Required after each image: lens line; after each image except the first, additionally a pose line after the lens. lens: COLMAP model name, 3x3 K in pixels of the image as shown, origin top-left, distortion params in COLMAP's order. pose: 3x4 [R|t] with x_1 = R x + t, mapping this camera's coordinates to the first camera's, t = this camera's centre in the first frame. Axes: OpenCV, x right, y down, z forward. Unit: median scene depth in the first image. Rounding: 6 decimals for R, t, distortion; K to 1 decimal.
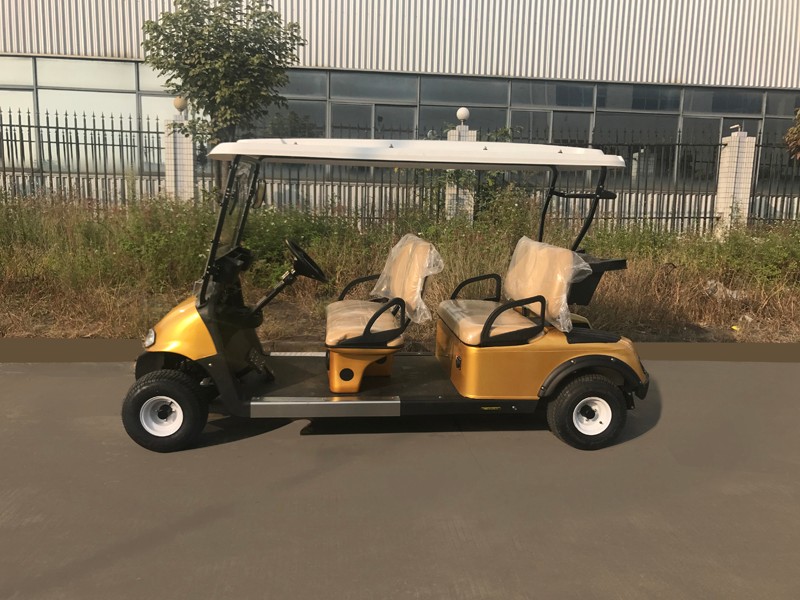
lens RADIAL K [[656.0, 0, 388.1], [0, 656.0, 300.6], [0, 0, 1]] dist [-0.003146, 0.000927]
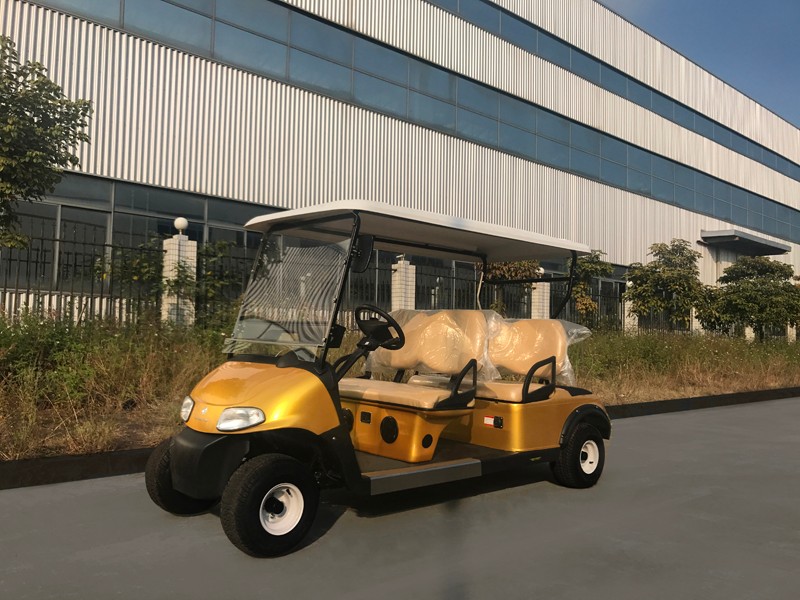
lens RADIAL K [[656.0, 0, 388.1], [0, 656.0, 300.6], [0, 0, 1]] dist [-0.003146, 0.000927]
pose [[0.803296, 0.031393, 0.594752, -0.319843], [0.086455, 0.981886, -0.168597, 0.030096], [-0.589272, 0.186853, 0.786031, 0.100145]]
